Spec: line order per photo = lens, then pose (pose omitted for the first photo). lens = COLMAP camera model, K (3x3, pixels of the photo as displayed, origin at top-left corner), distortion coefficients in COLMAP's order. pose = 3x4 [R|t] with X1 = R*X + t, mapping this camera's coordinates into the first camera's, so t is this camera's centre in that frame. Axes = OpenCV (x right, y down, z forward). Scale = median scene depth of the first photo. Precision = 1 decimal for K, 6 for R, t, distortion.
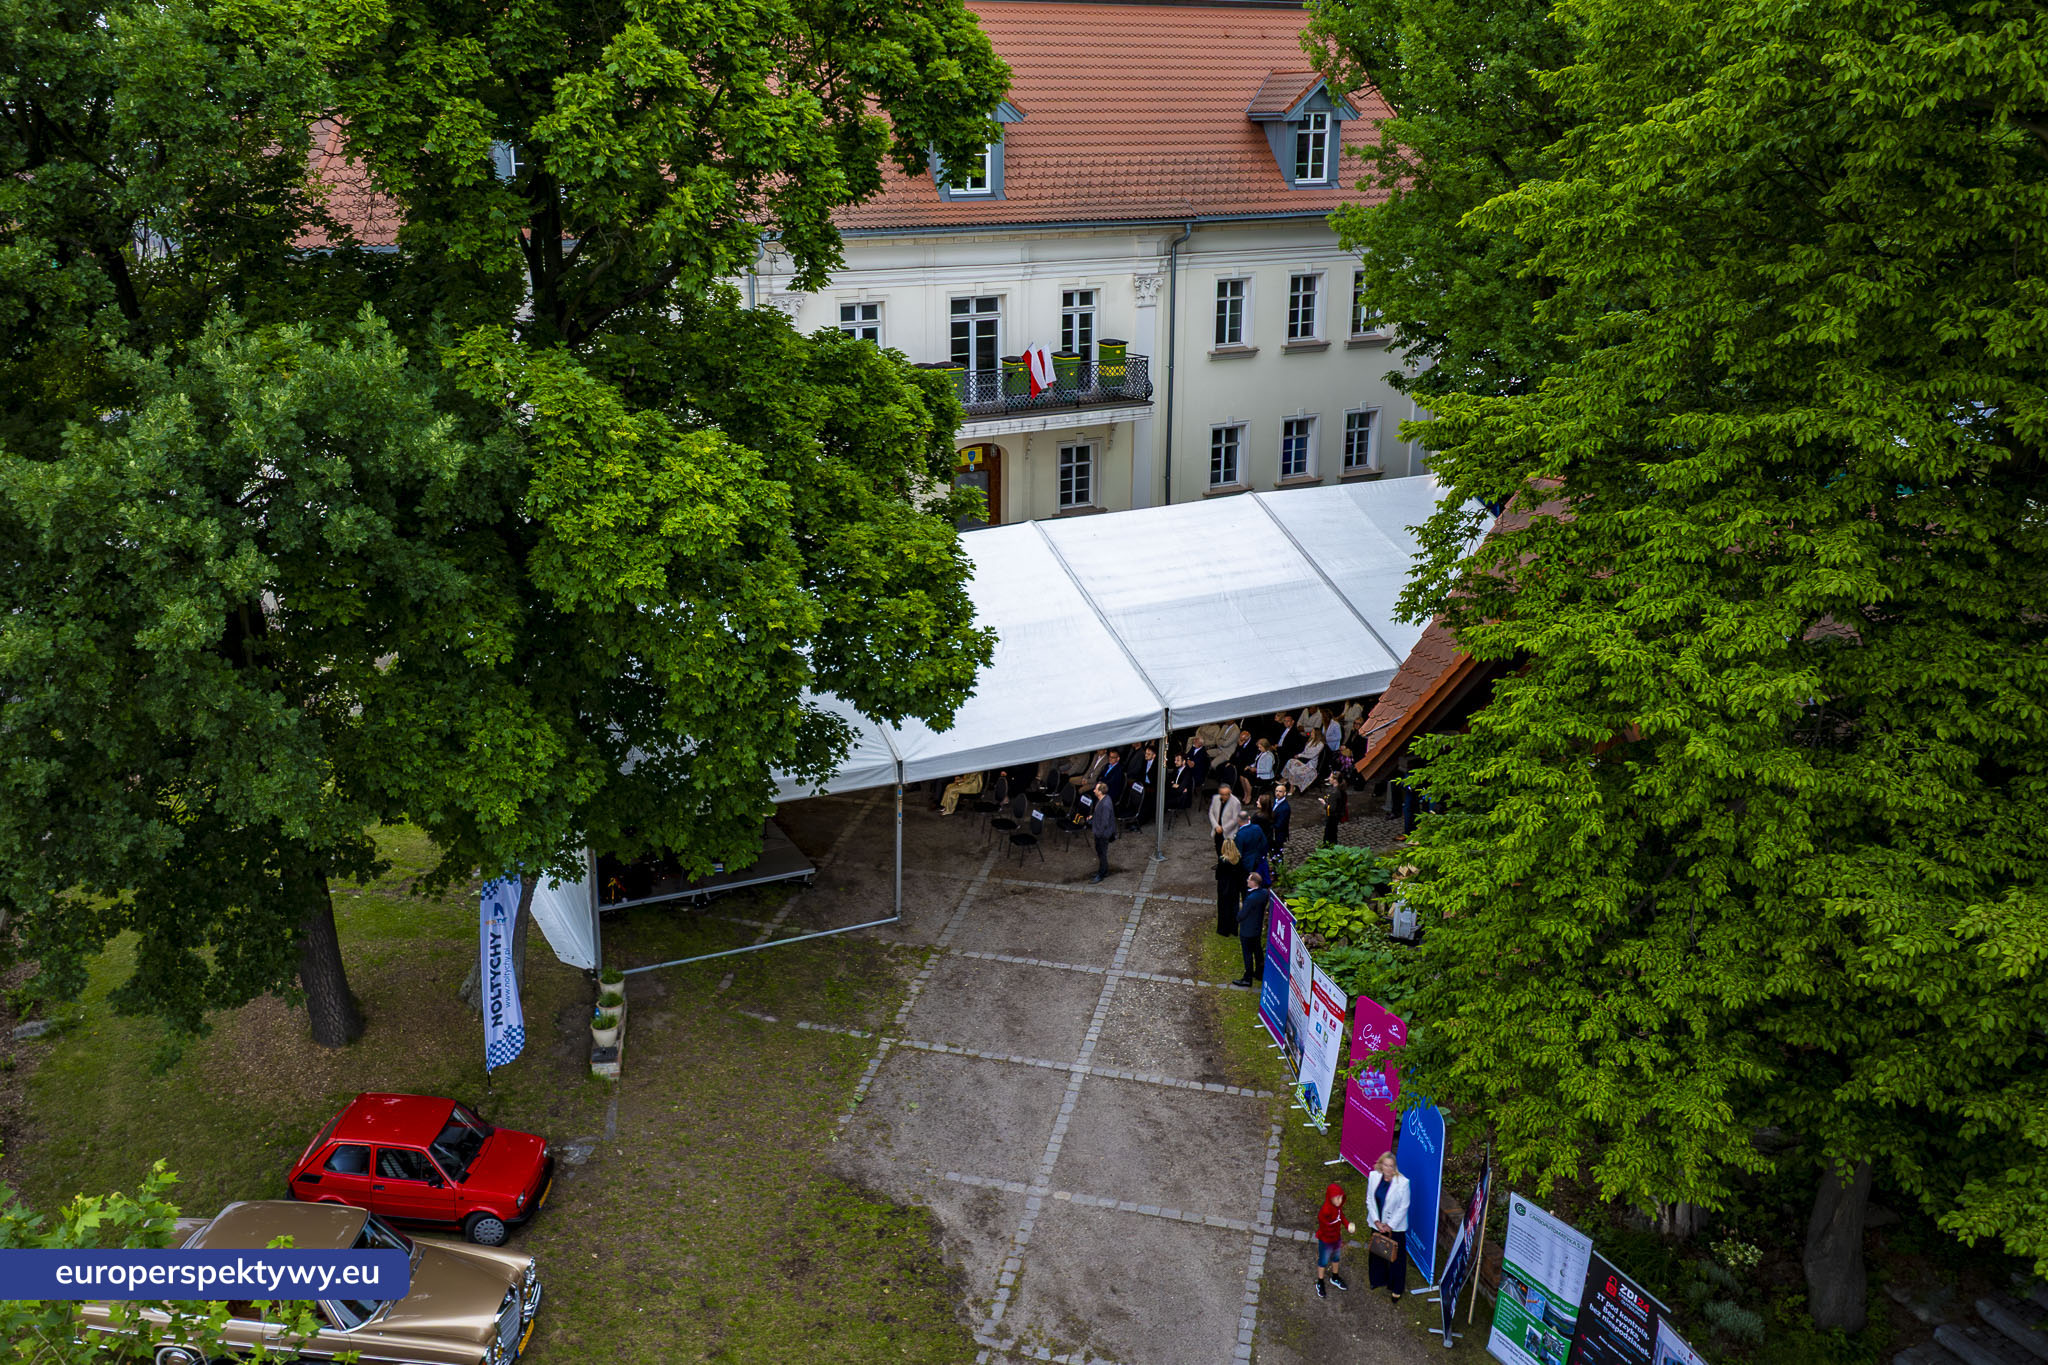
lens RADIAL K [[1664.6, 0, 1024.0], [0, 1664.6, 682.5], [0, 0, 1]] dist [0.000855, -0.002527]
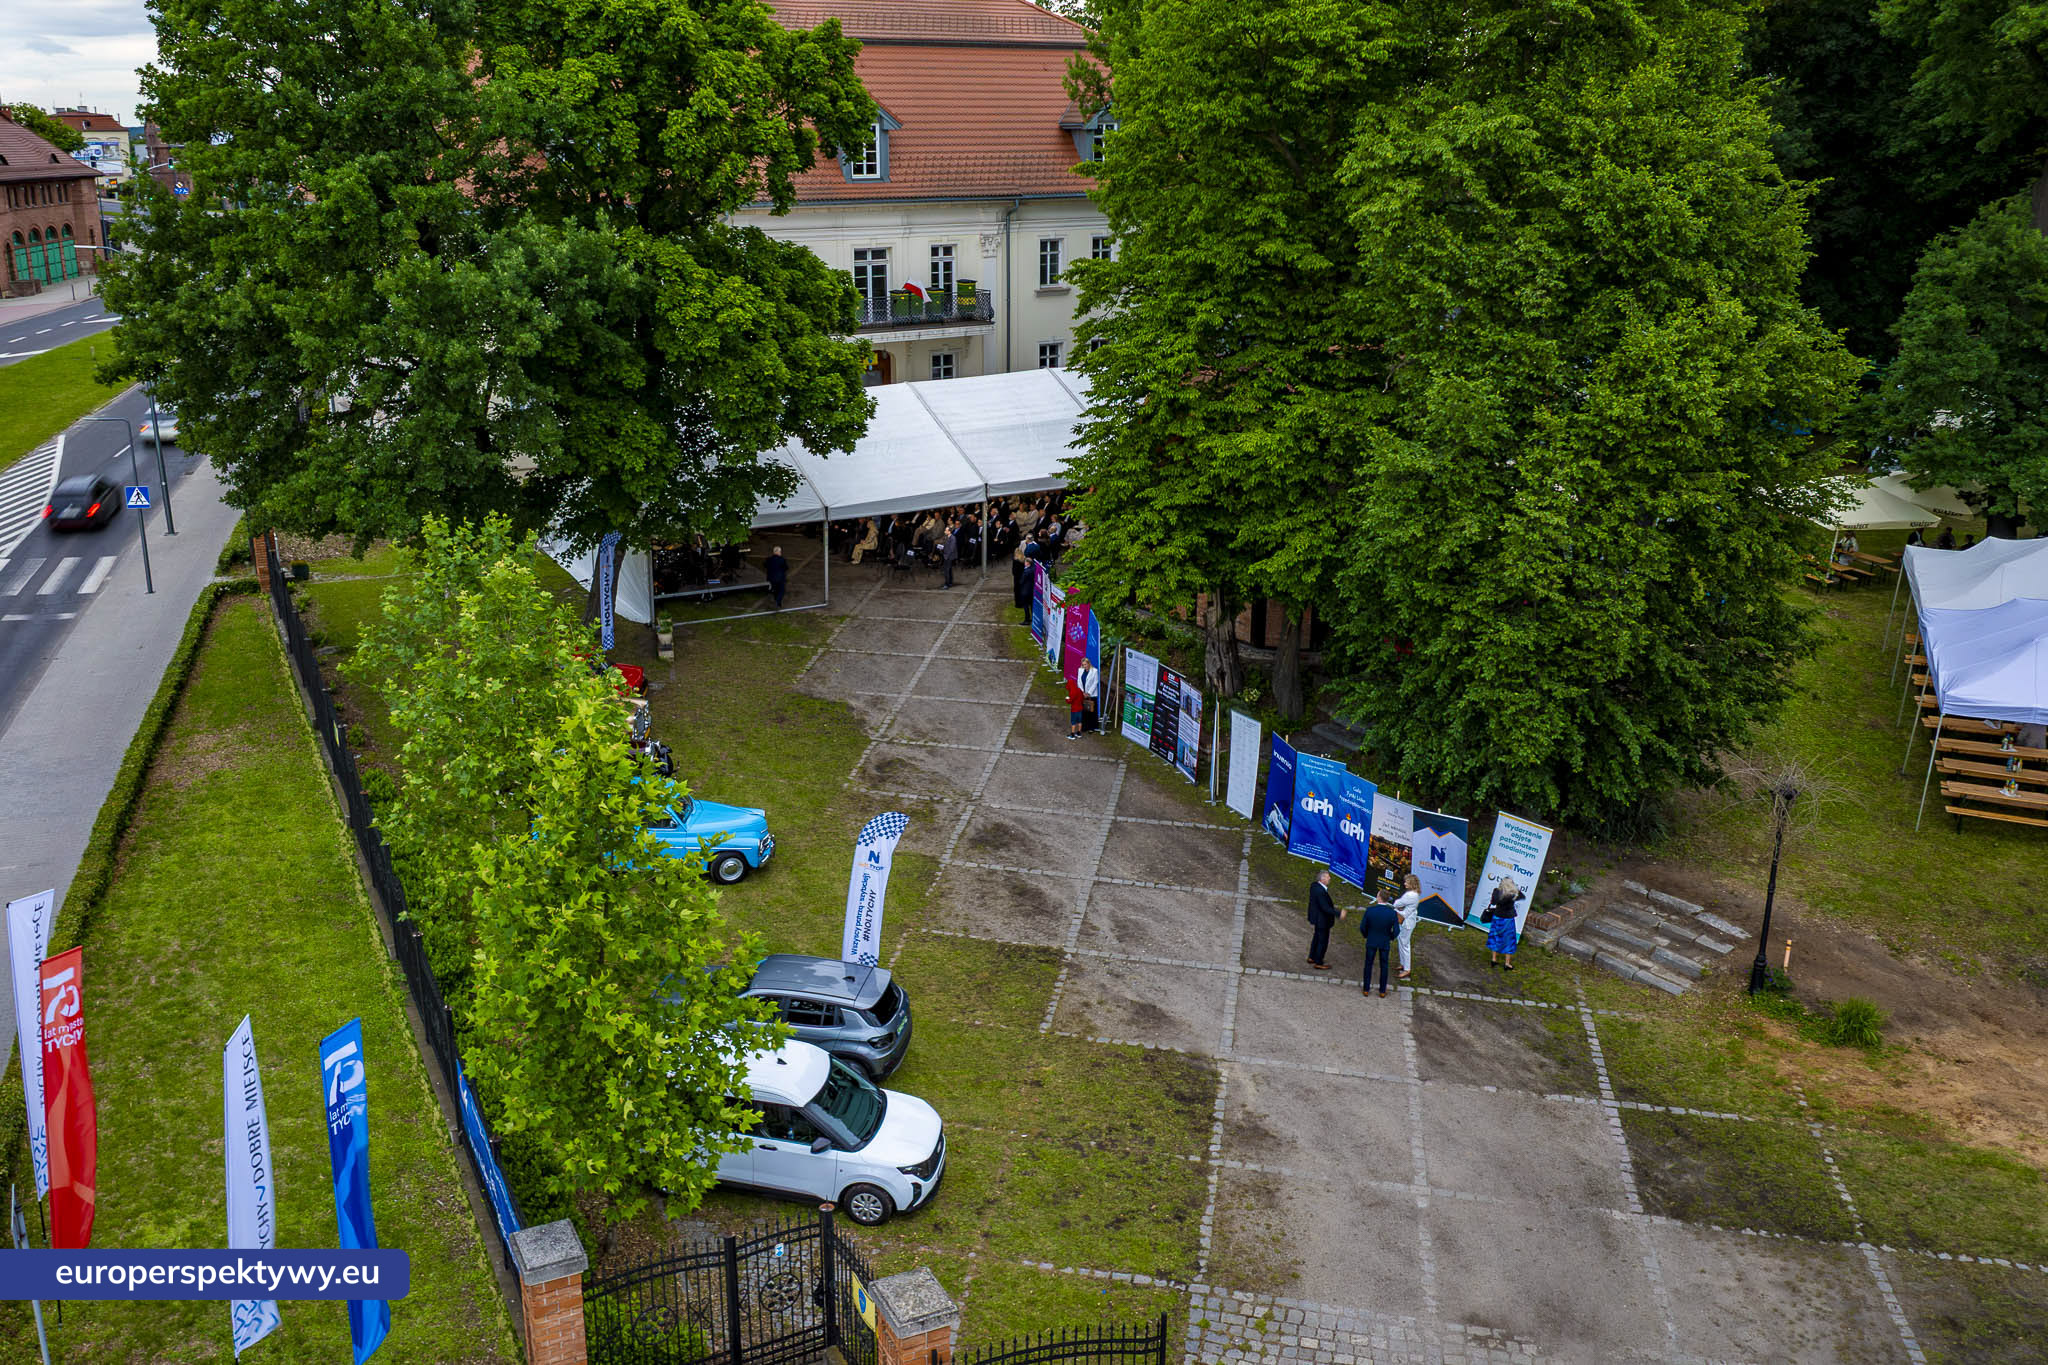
lens RADIAL K [[1607.6, 0, 1024.0], [0, 1607.6, 682.5], [0, 0, 1]] dist [0.000911, 0.004123]
pose [[0.998440, -0.014959, 0.053787, 0.041512], [0.014490, 0.999854, 0.009102, 0.246045], [-0.053915, -0.008309, 0.998511, -0.750161]]
